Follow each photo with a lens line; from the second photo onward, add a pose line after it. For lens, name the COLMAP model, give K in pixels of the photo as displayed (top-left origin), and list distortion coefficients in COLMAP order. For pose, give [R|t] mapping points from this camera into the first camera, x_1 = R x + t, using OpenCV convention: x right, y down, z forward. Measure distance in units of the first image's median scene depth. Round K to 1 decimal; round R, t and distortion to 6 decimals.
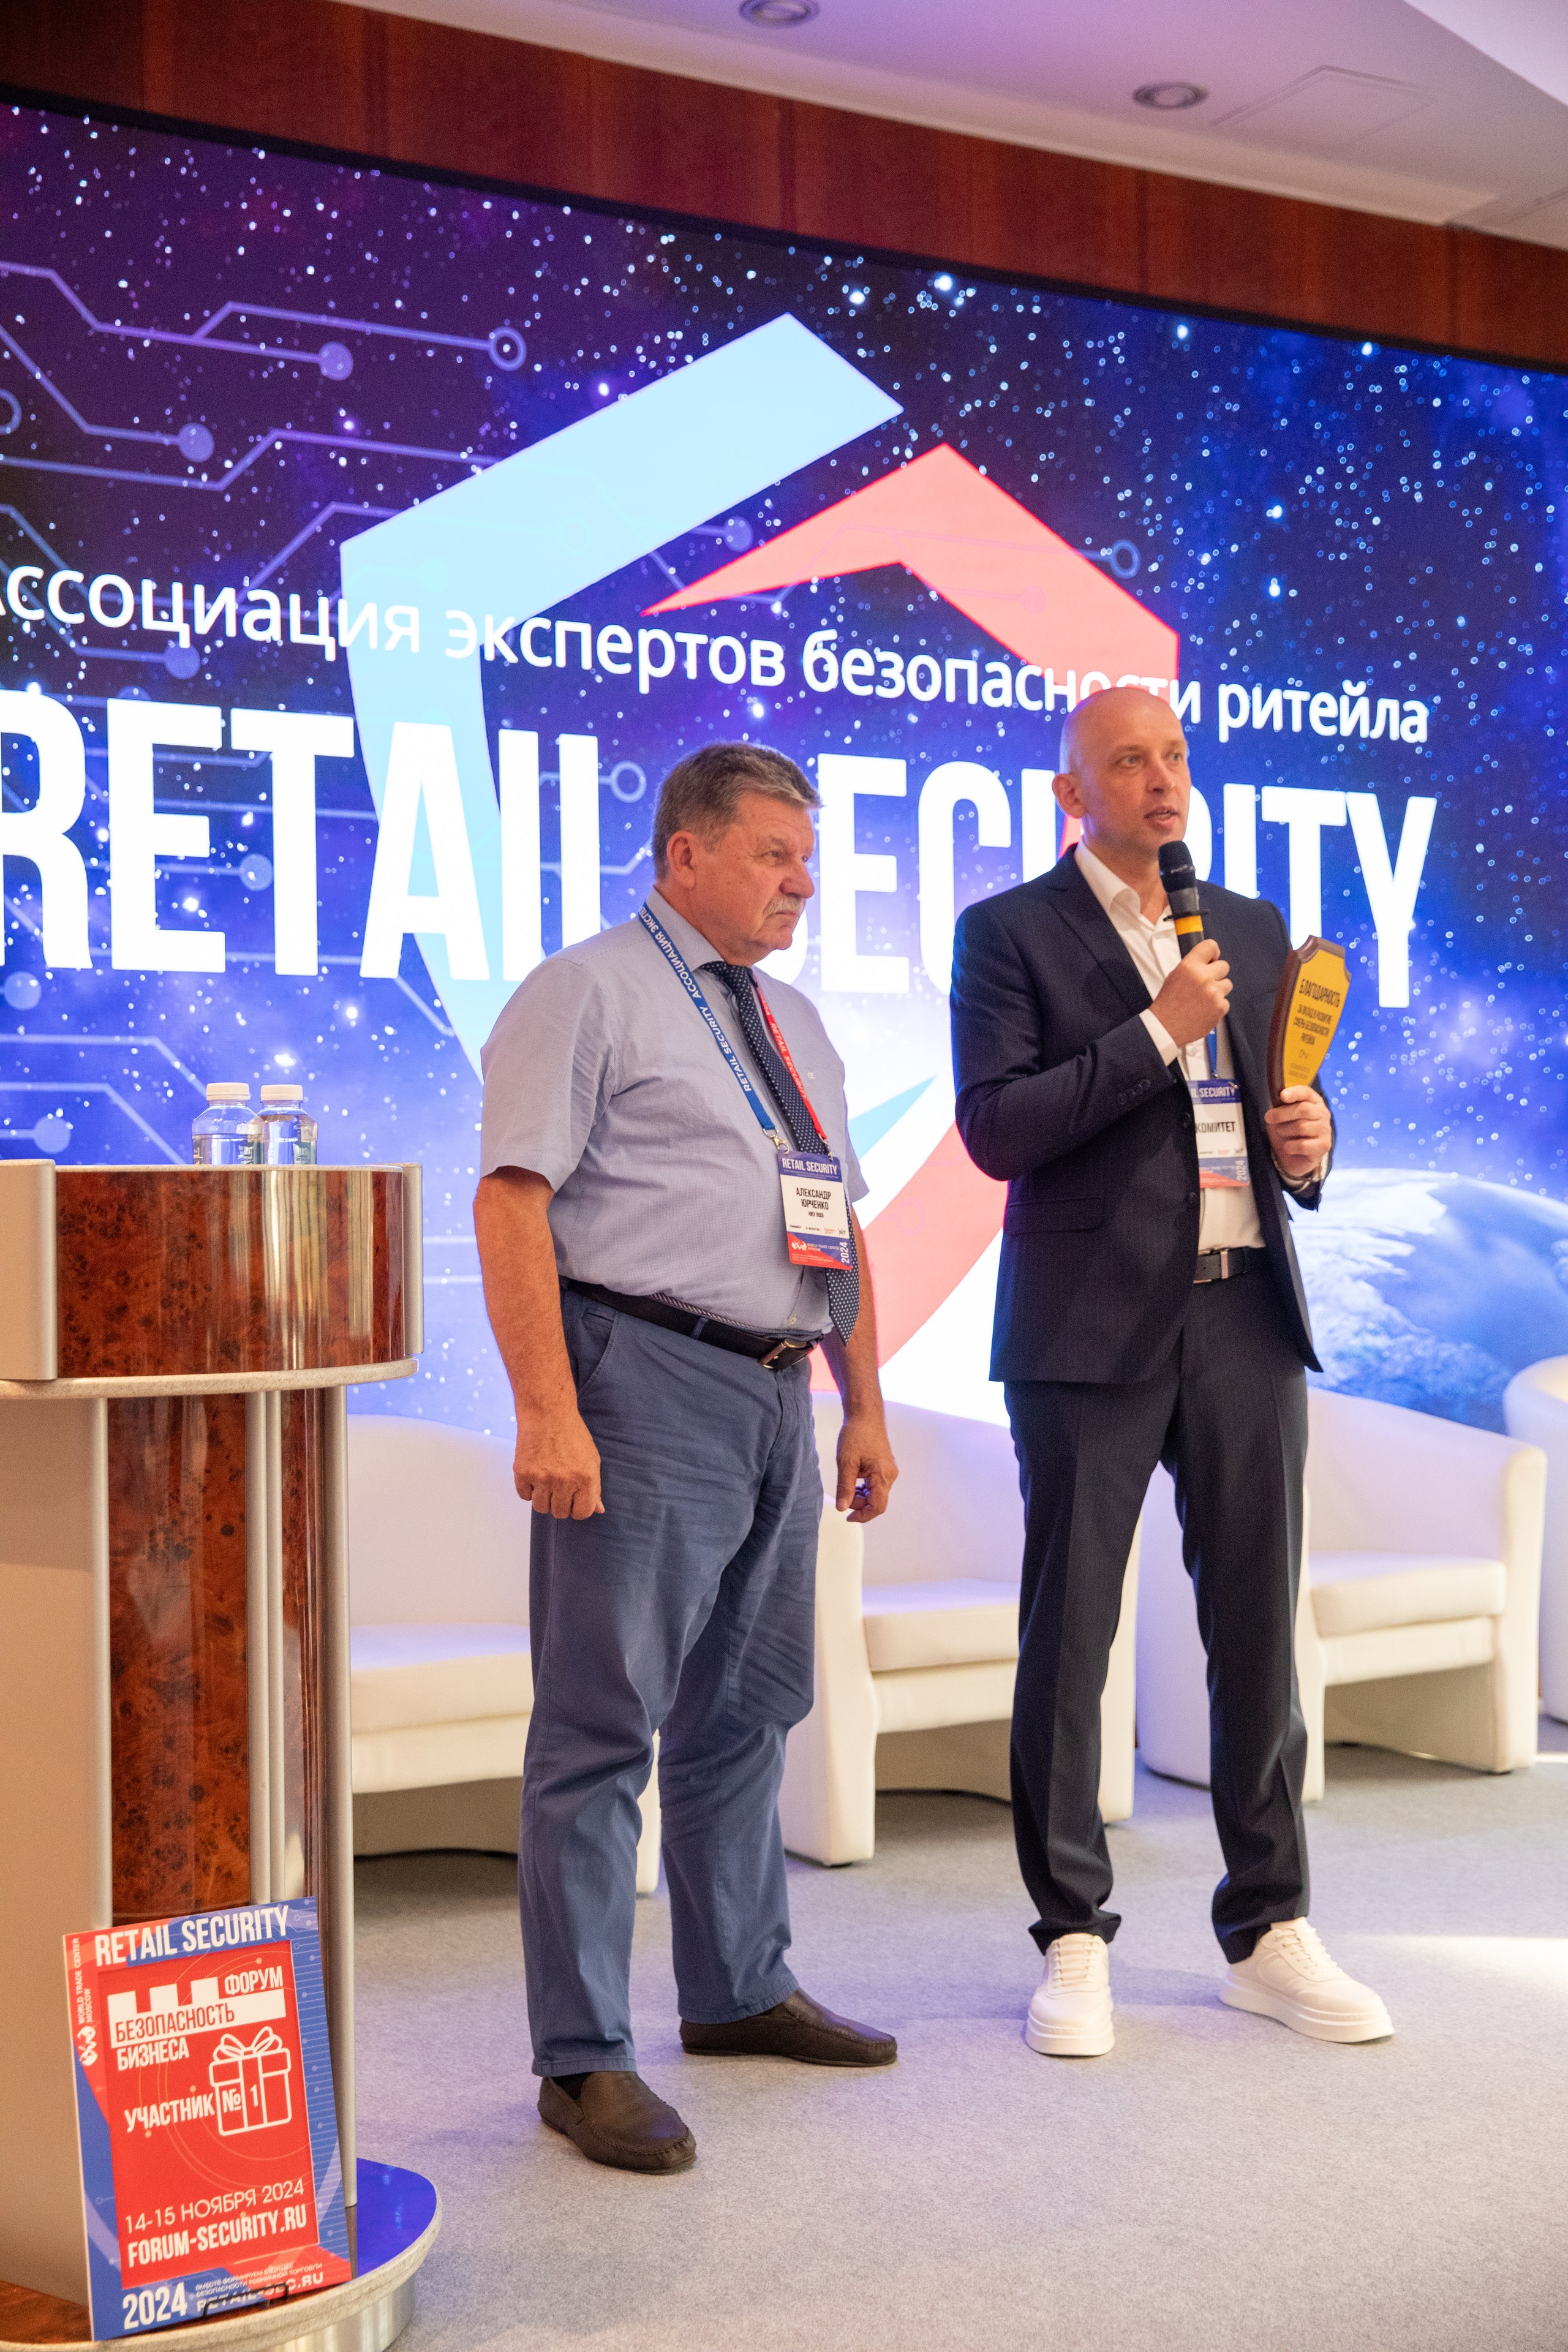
lens RADIAL K [[2883.2, 0, 765.9], [0, 2883.2, 1198.0], [0, 0, 1]] dist [0.077393, 0.000000]
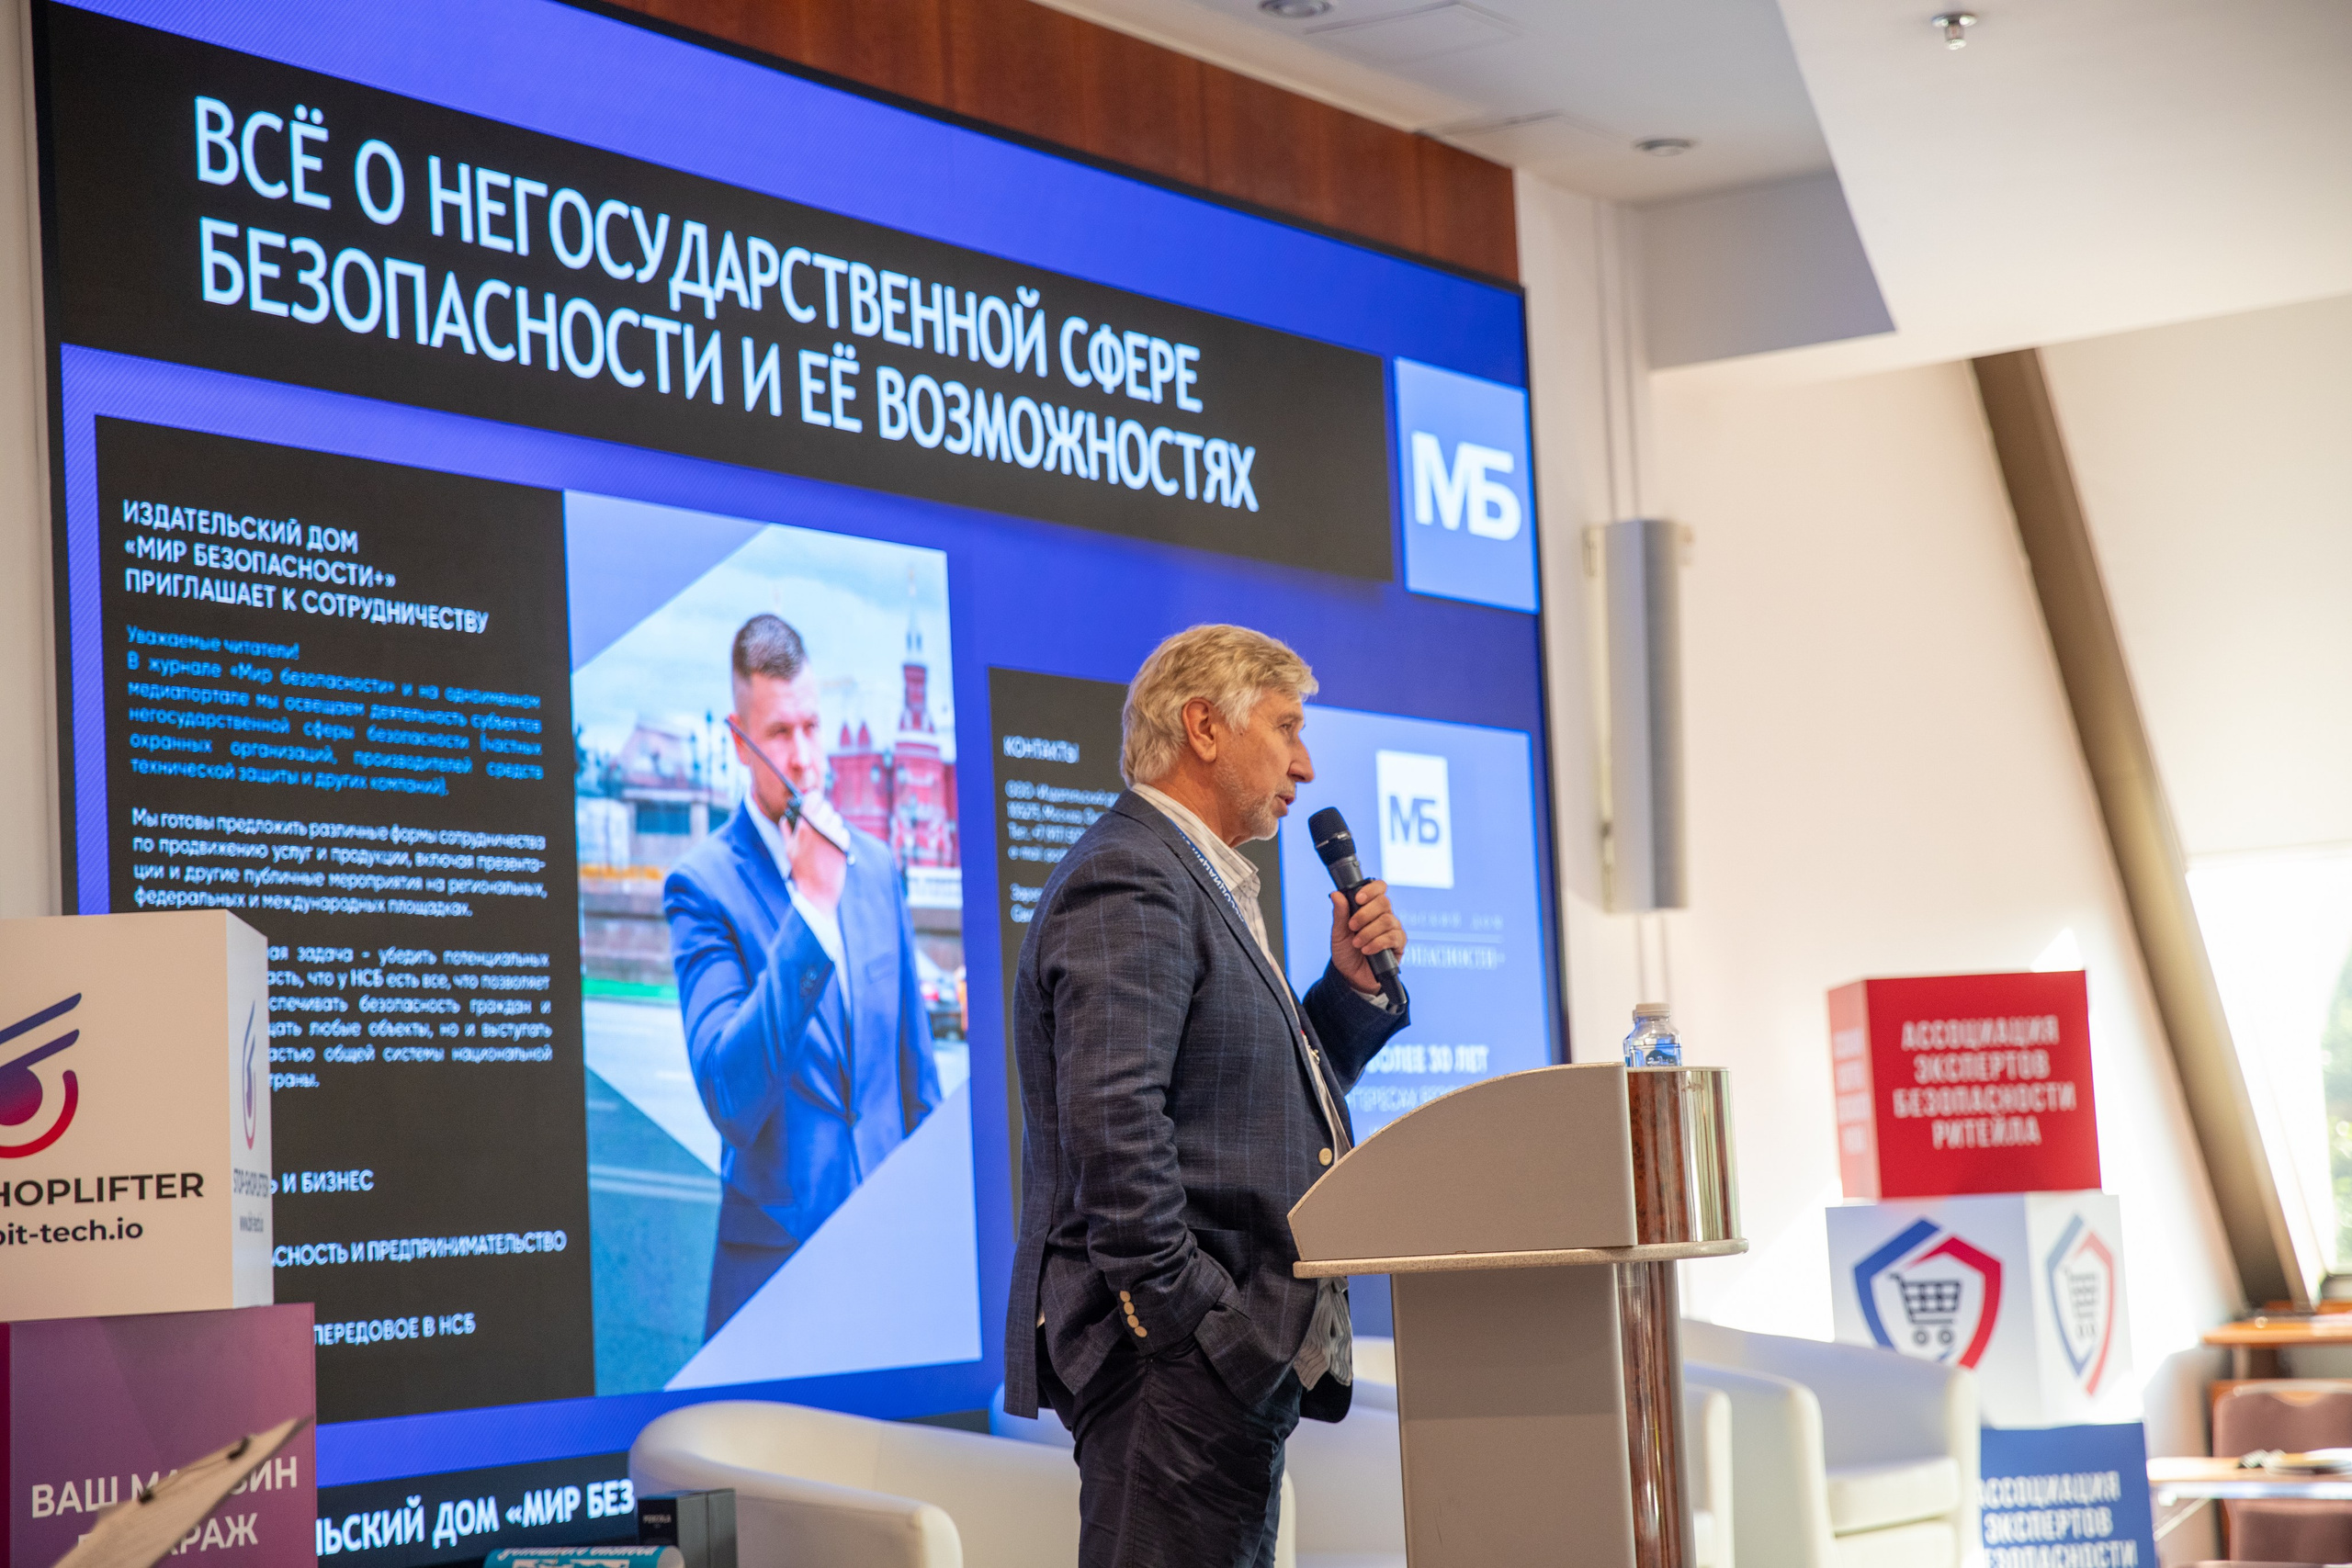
lens RADIAL K [[4325.8, 0, 1111.0], [0, 4325.8, 822.9], [0, 0, 1]] dist [0.219926, 0.000000]
pose [[0.895015, 0.011767, 0.445880, -0.599978], [0.030817, 0.995632, -0.088135, 0.018277], [-0.444970, 0.092623, 0.890743, -0.251360]]
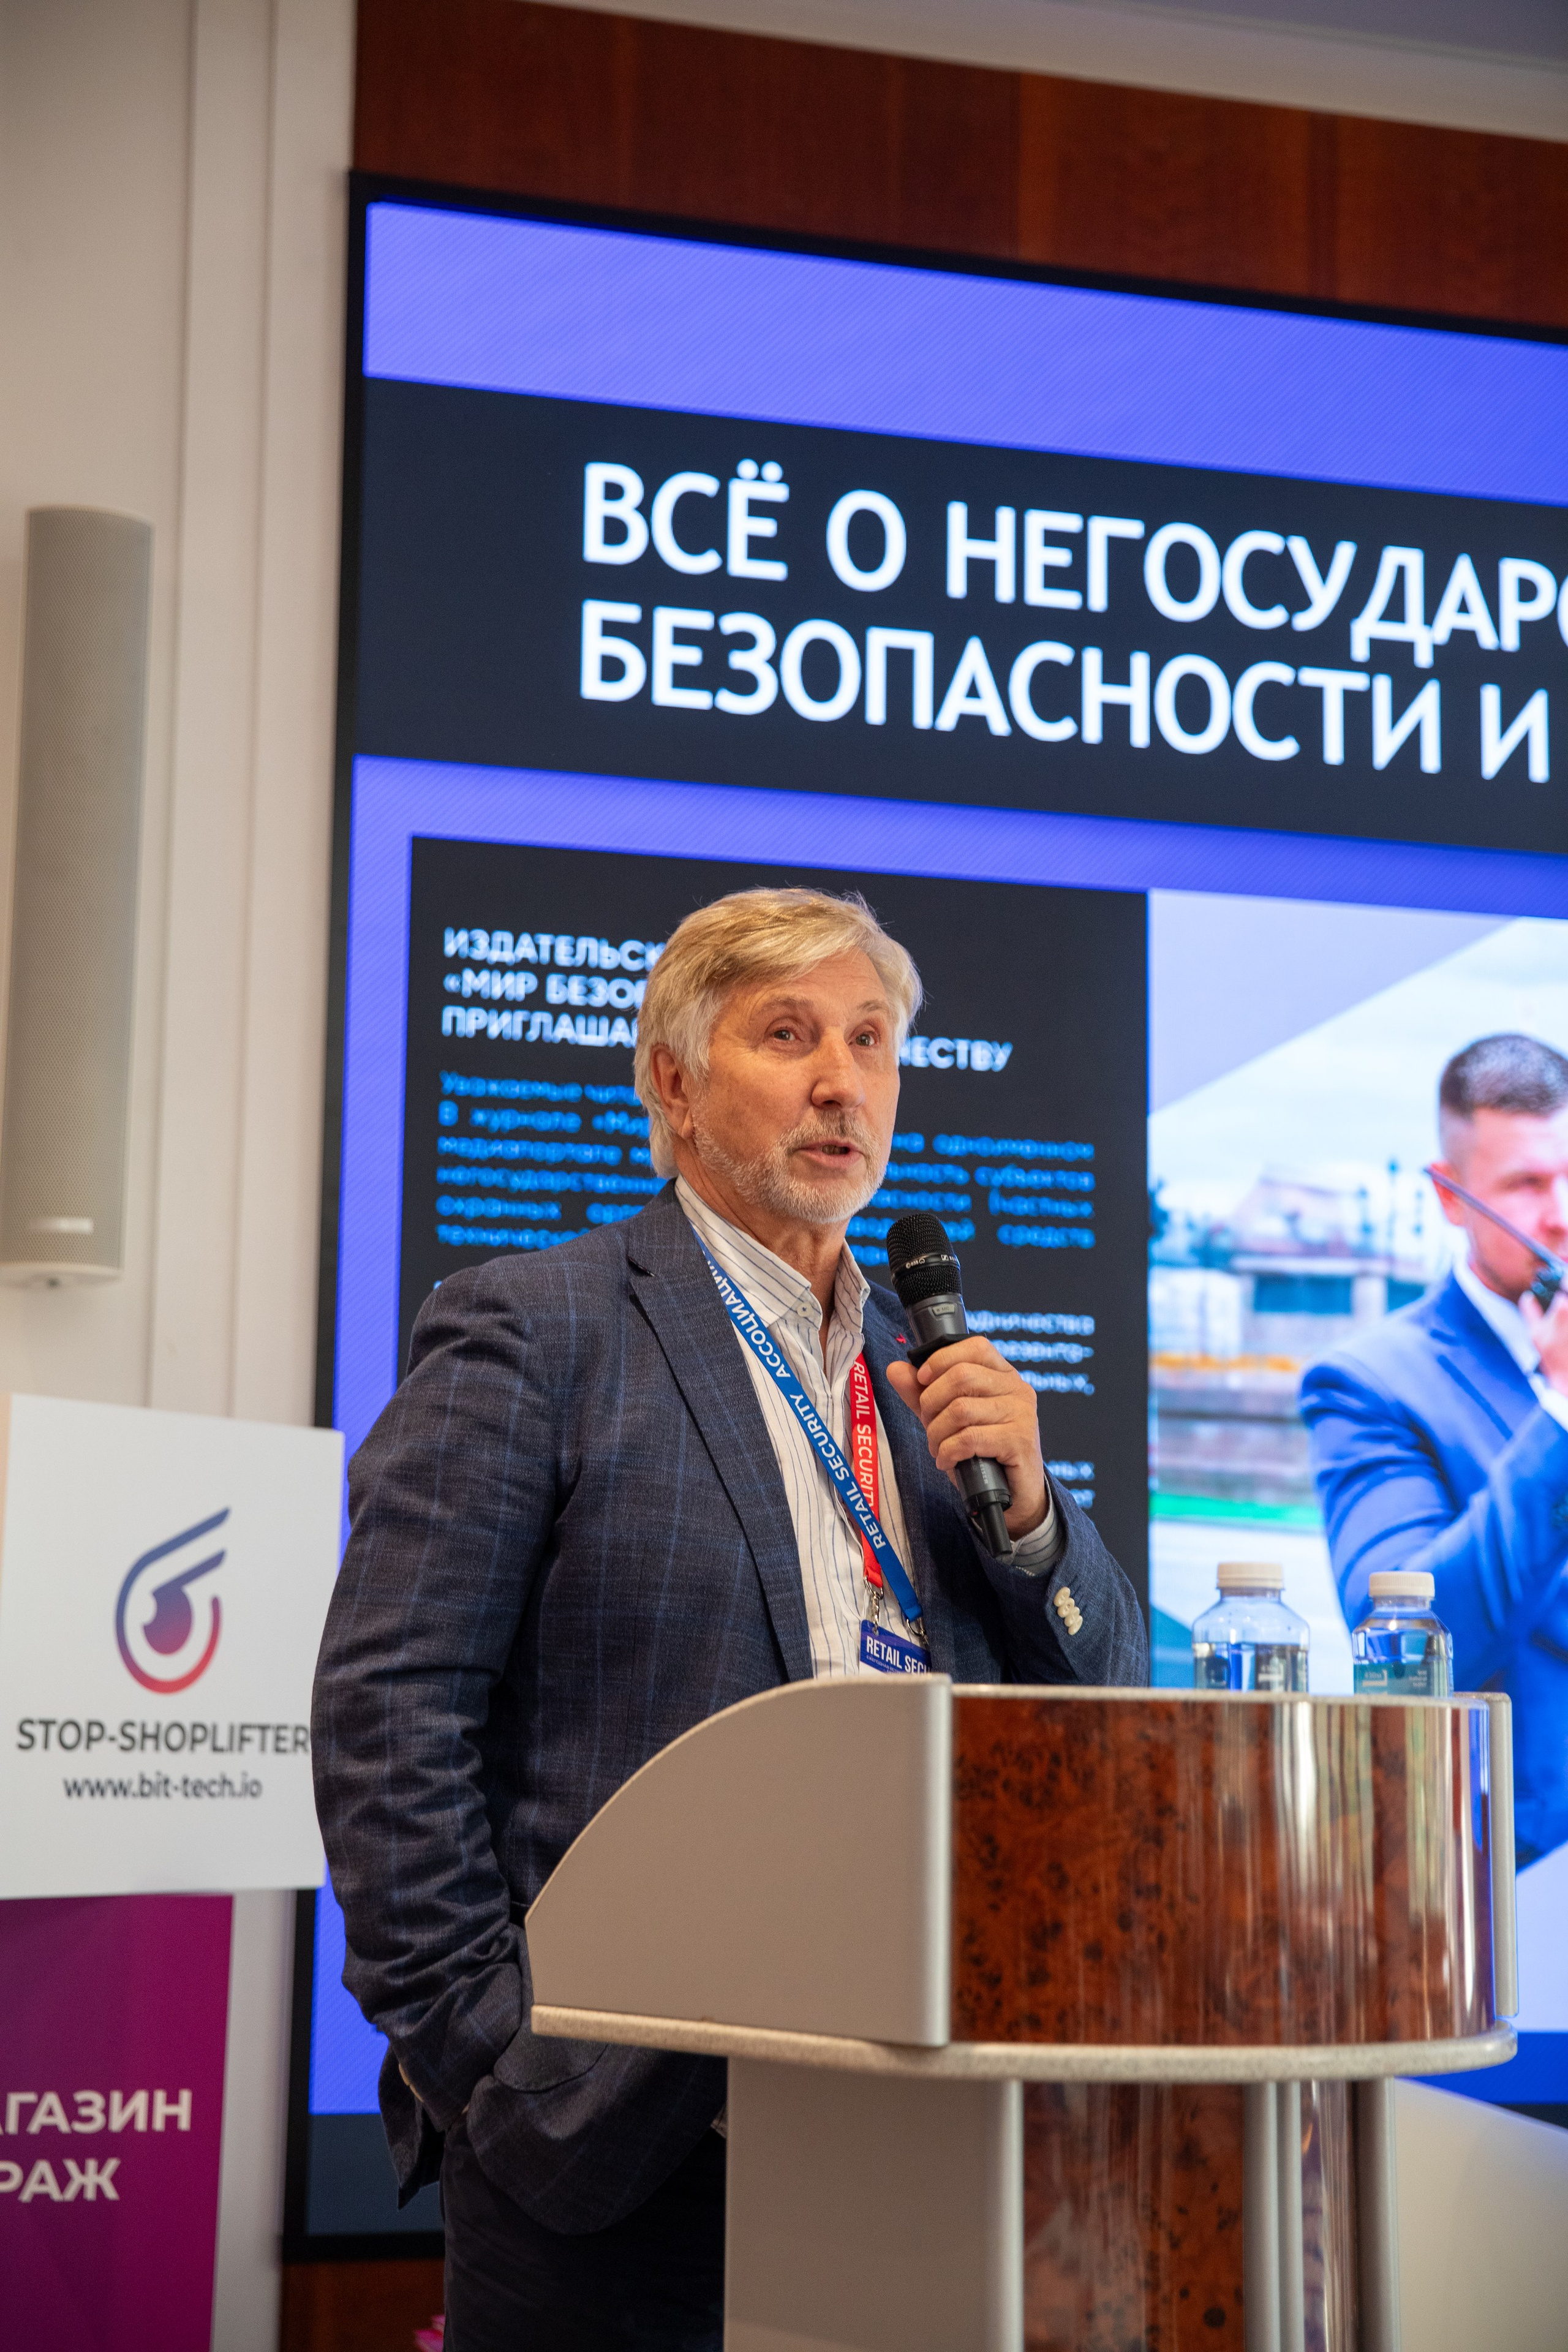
lens RADIAL K [[3584.2, 0, 786.7], [0, 3584.2, 1227.0], [0, 0, 1]] dist [0.137681, 0.000000]
pose [[0.970923, -0.006295, -0.239311, -0.046926], [-0.025815, 0.991072, -0.130804, -0.003269], [0.237998, 0.133178, 0.962092, 0.120289]]
